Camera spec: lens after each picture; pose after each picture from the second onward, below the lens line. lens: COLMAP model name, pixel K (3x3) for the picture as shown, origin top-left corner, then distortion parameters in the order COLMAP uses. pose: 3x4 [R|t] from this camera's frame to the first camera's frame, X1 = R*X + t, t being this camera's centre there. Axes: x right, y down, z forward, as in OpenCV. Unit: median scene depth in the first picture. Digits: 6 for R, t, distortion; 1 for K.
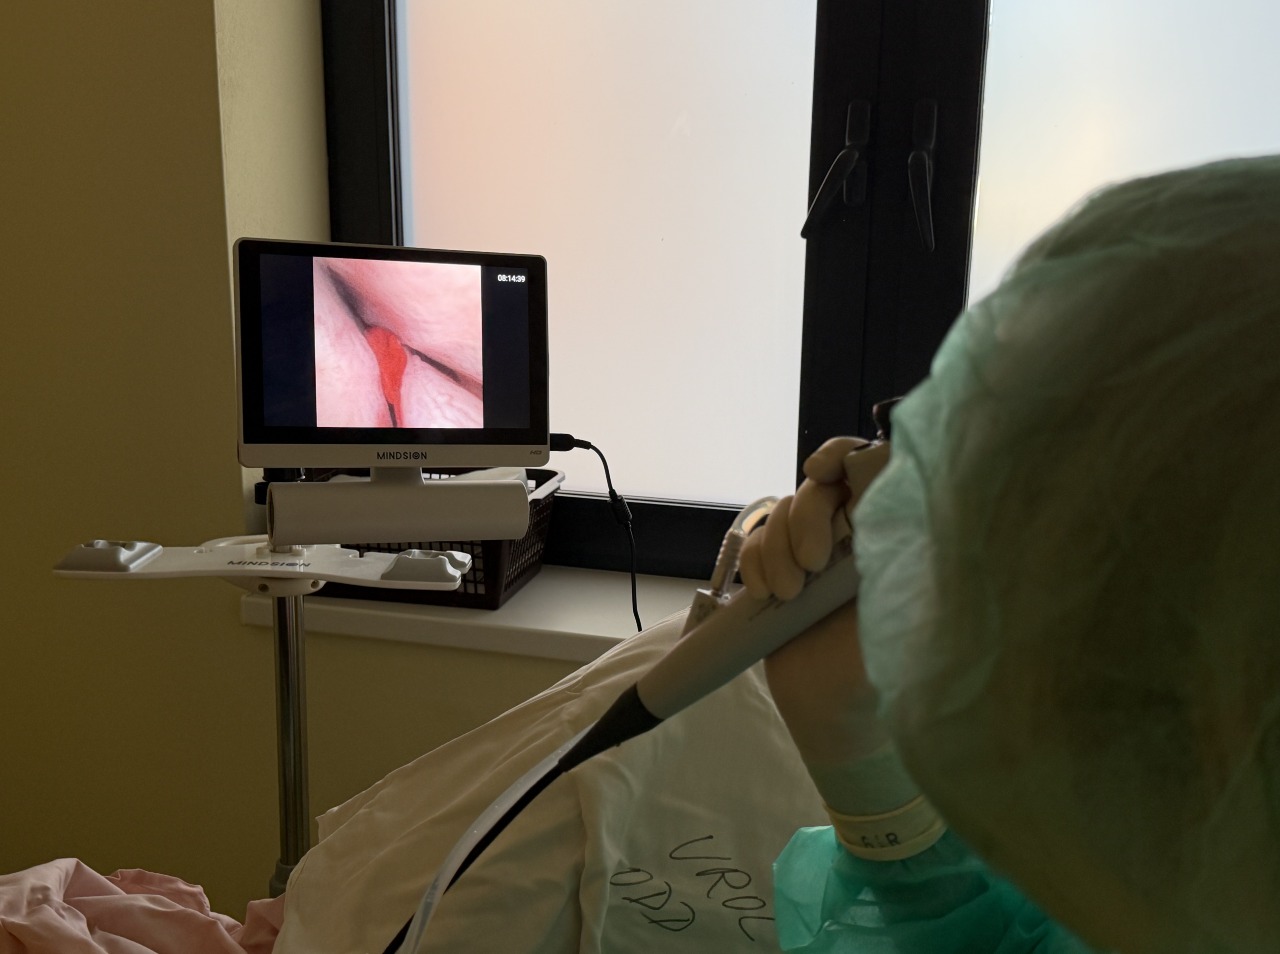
lens RADIAL K [[1614.0, 0, 640.0], [0, 1614.0, 477.0], [0, 0, 1]] dist [0.212375, -0.759264]
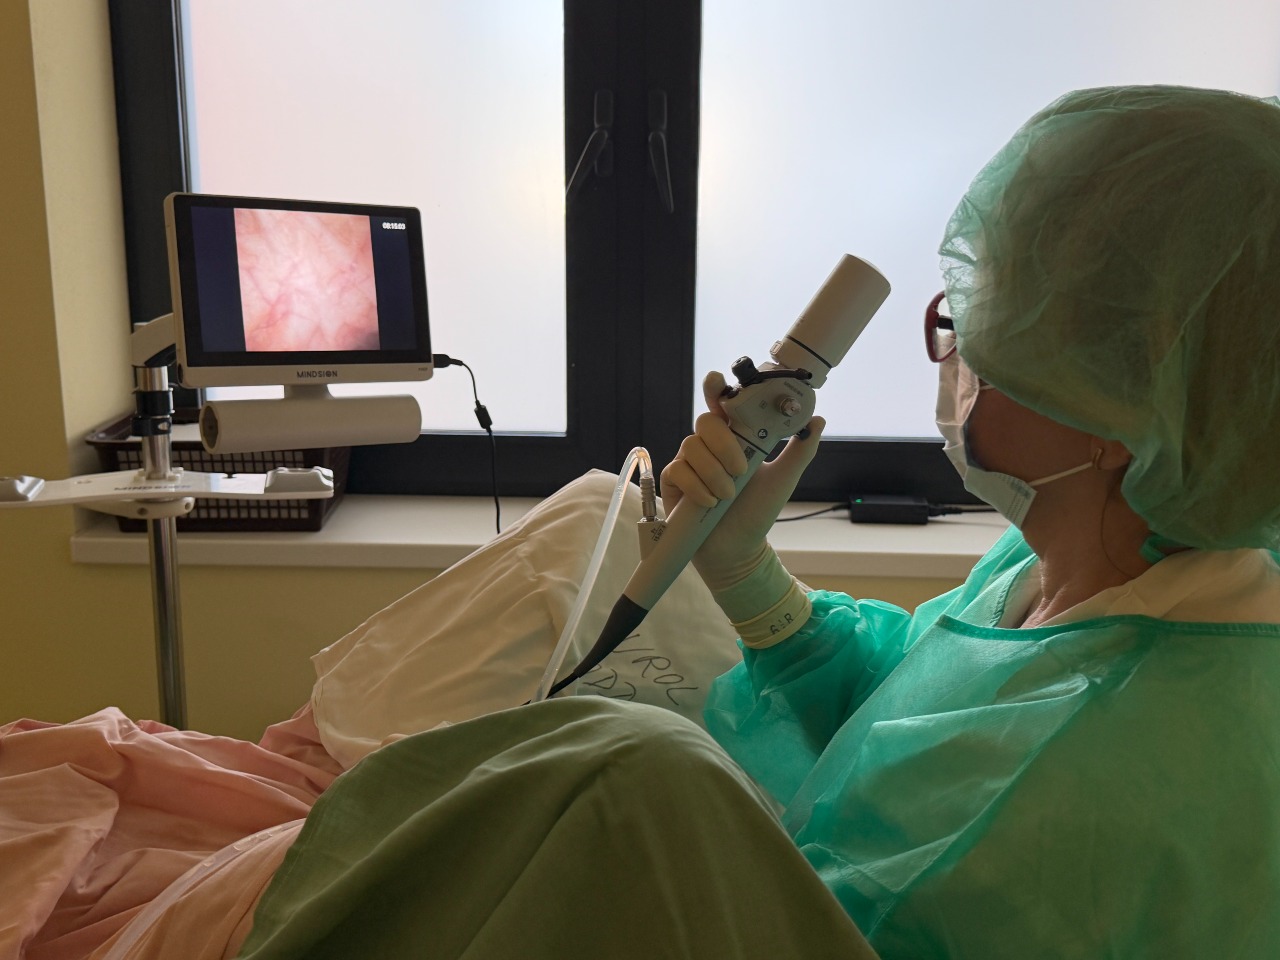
lens RADIAL K [[1614.0, 0, 640.0], [0, 1614.0, 480.0], [0, 0, 1]] dist [0.212375, -0.759264]
pose [[0.952096, -0.058442, 0.300162, -0.279263], [0.061107, 0.998131, 0.000510, 0.077130], [-0.299631, 0.017857, 0.953888, -0.210337]]
